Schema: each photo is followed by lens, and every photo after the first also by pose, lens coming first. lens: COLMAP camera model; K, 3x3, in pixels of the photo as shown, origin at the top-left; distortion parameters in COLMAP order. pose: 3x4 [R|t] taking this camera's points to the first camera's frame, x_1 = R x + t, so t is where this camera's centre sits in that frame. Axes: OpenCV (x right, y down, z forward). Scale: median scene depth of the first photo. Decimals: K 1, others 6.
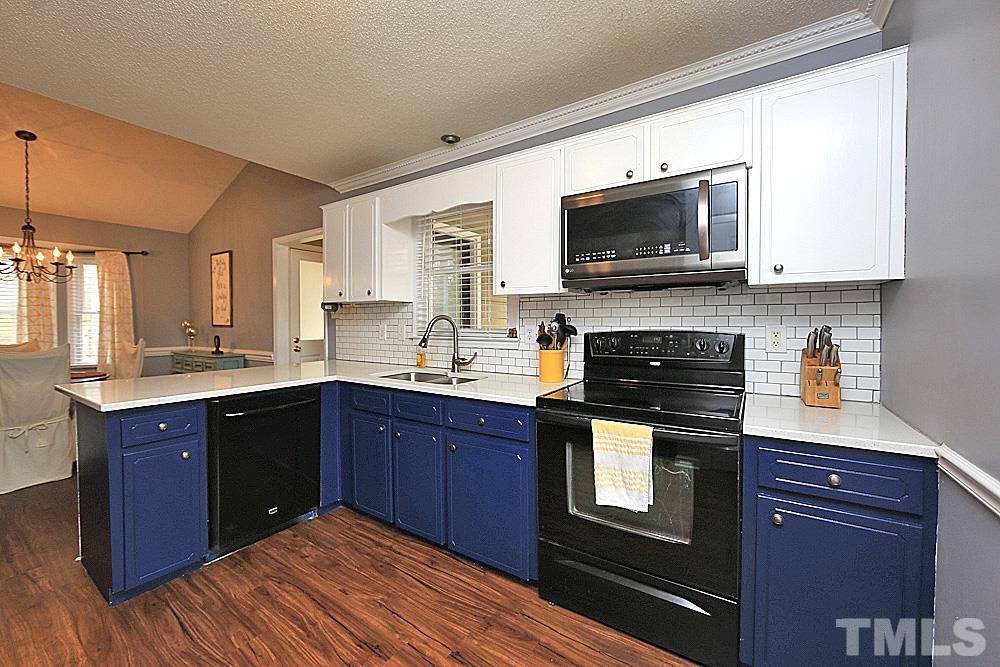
lens RADIAL K [[392.4, 0, 492.4], [0, 392.4, 331.4], [0, 0, 1]] dist [-0.014874, 0.002452]
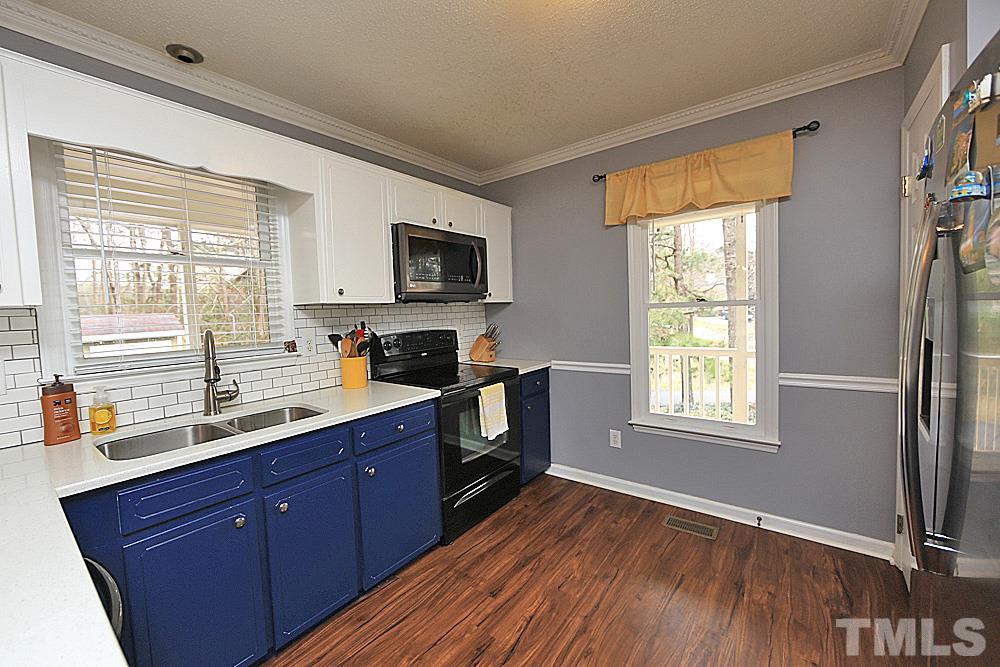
lens RADIAL K [[392.4, 0, 490.5], [0, 392.4, 330.7], [0, 0, 1]] dist [-0.014874, 0.002452]
pose [[0.075378, -0.055843, 0.995590, -0.896801], [0.058961, 0.996933, 0.051455, -0.056798], [-0.995410, 0.054822, 0.078440, 0.592996]]
